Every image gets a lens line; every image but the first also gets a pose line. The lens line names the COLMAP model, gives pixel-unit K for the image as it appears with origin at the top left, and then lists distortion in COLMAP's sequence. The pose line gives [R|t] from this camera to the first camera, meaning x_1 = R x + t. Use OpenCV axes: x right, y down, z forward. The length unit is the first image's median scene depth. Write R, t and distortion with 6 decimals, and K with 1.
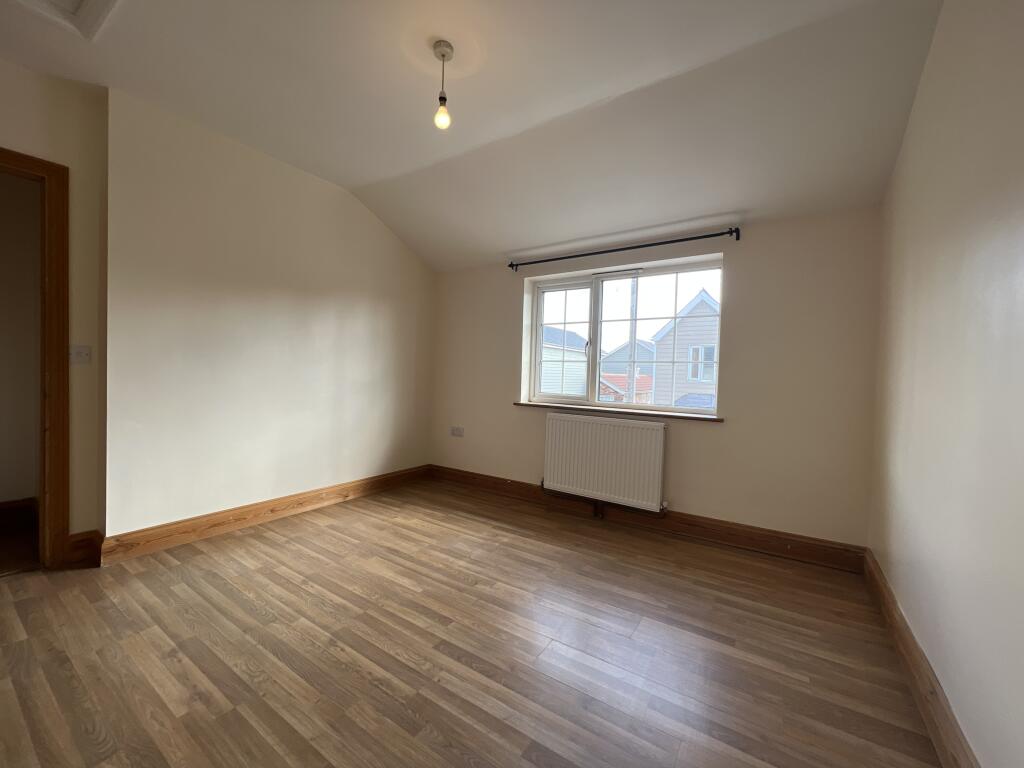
lens RADIAL K [[411.6, 0, 512.0], [0, 411.6, 384.0], [0, 0, 1]] dist [-0.000863, 0.000228]
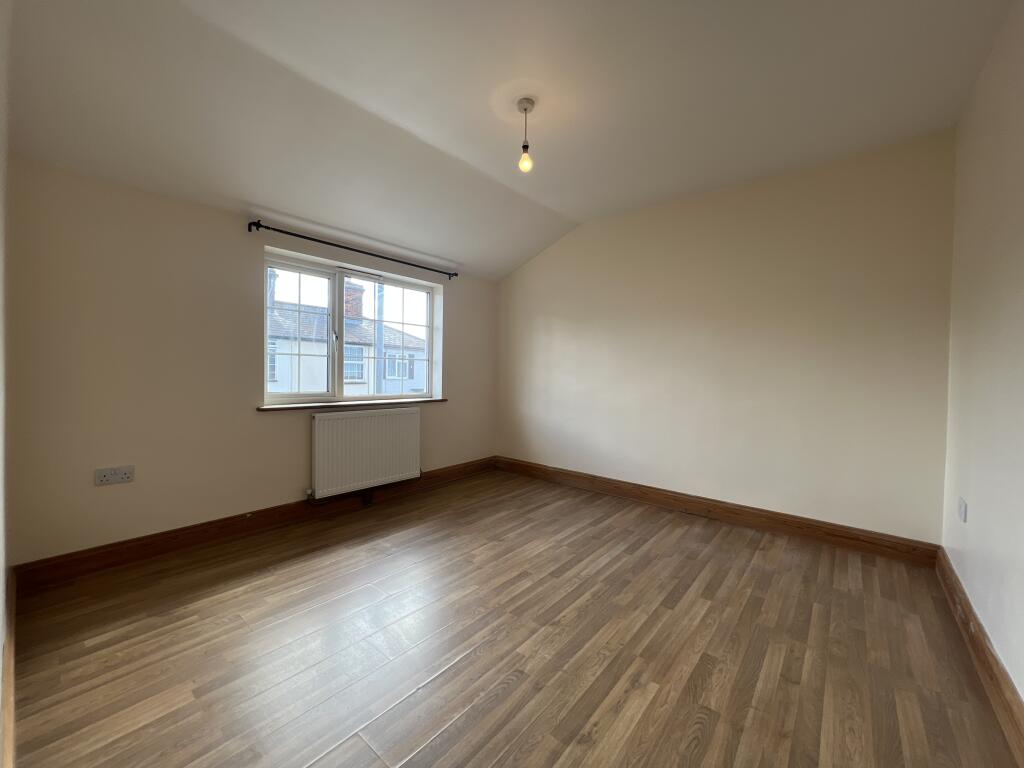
lens RADIAL K [[411.6, 0, 512.0], [0, 411.6, 384.0], [0, 0, 1]] dist [-0.000863, 0.000228]
pose [[0.096283, -0.055169, 0.993824, -0.967196], [0.009552, 0.998468, 0.054502, -0.049570], [-0.995308, 0.004246, 0.096663, 0.642131]]
